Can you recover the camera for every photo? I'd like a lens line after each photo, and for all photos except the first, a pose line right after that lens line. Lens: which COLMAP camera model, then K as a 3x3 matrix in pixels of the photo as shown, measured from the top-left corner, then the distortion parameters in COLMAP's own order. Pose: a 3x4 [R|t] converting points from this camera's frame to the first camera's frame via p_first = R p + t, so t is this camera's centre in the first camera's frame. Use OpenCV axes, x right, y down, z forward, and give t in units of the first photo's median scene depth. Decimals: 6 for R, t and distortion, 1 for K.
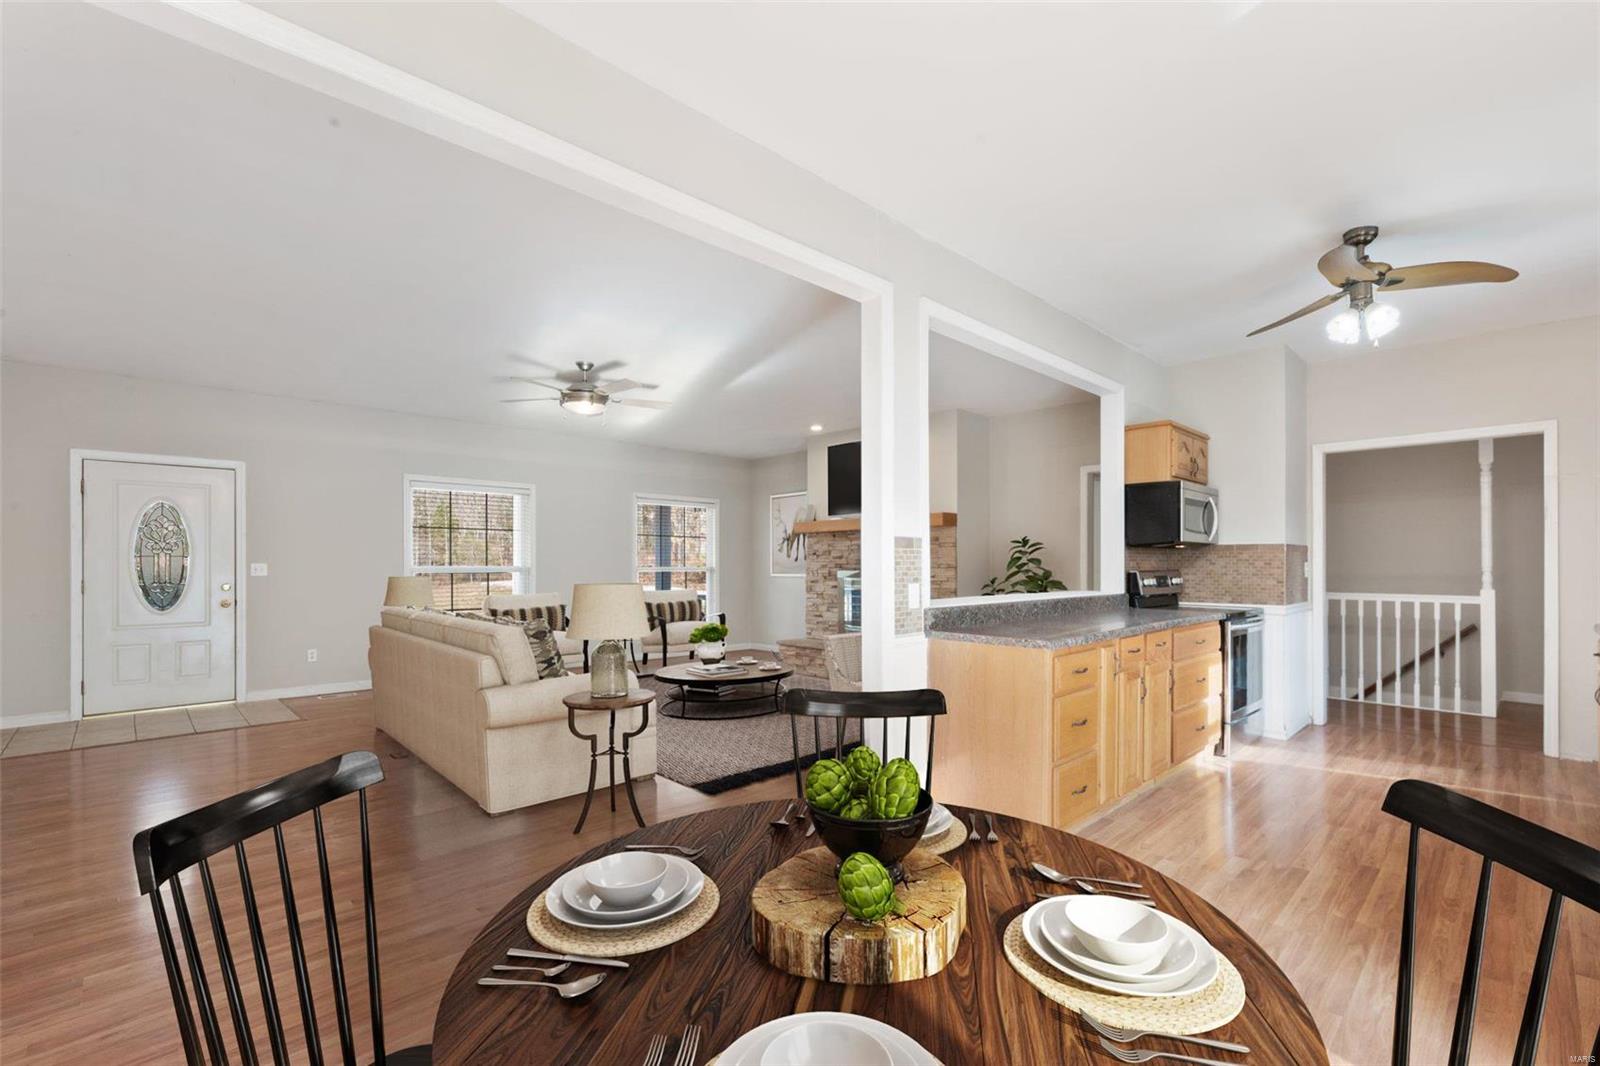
lens RADIAL K [[716.4, 0, 807.8], [0, 716.4, 563.6], [0, 0, 1]] dist [-0.005551, 0.003316]
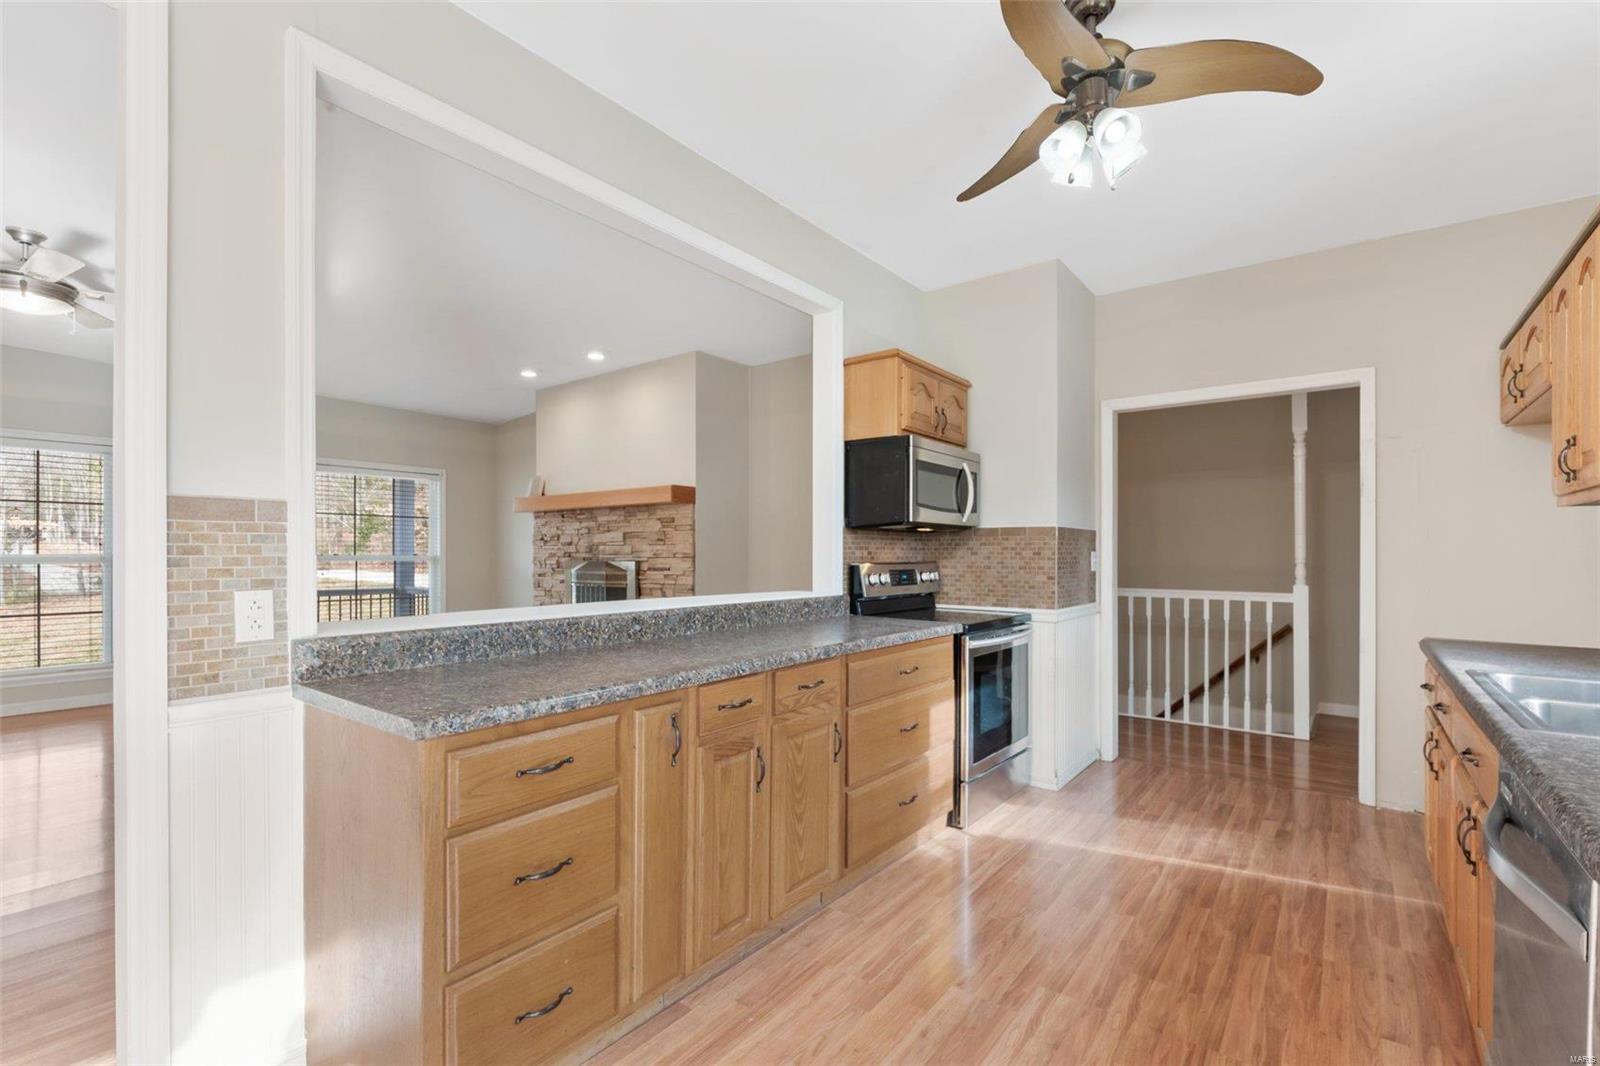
lens RADIAL K [[716.4, 0, 822.2], [0, 716.4, 552.1], [0, 0, 1]] dist [-0.005551, 0.003316]
pose [[0.988168, 0.002480, 0.153355, 0.282831], [-0.002615, 0.999996, 0.000682, -0.001143], [-0.153353, -0.001075, 0.988171, 0.272936]]
